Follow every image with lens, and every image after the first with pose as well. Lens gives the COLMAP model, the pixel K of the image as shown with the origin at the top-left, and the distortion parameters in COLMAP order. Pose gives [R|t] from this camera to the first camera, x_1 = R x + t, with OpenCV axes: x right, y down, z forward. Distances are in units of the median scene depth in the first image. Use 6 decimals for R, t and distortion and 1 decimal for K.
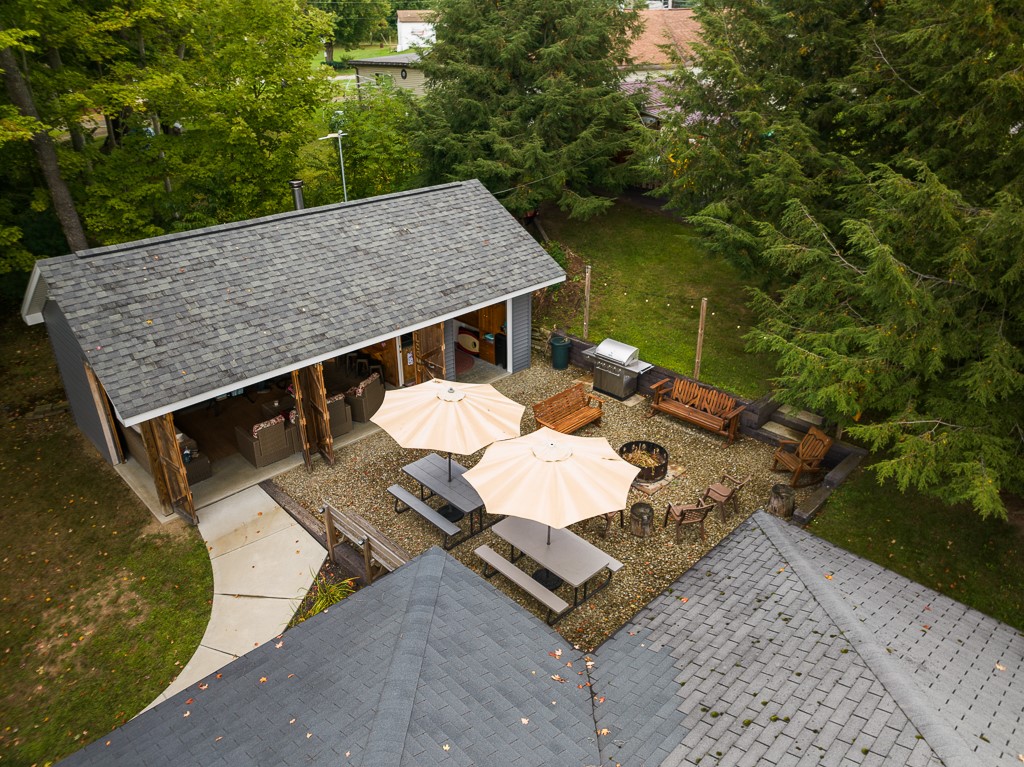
lens RADIAL K [[717.2, 0, 509.4], [0, 717.2, 393.9], [0, 0, 1]] dist [-0.046089, 0.001562]
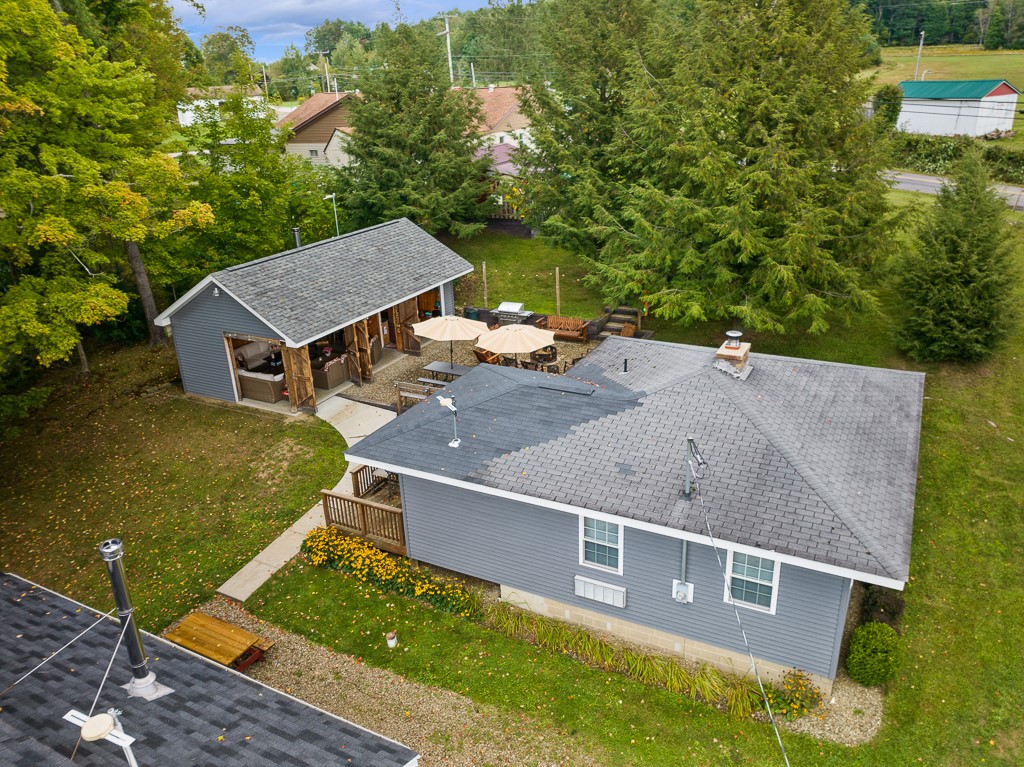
lens RADIAL K [[717.2, 0, 516.7], [0, 717.2, 376.9], [0, 0, 1]] dist [-0.046089, 0.001562]
pose [[0.953598, -0.146797, 0.262870, -0.367771], [0.170390, 0.982944, -0.069199, 0.266283], [-0.248228, 0.110778, 0.962347, -0.736625]]
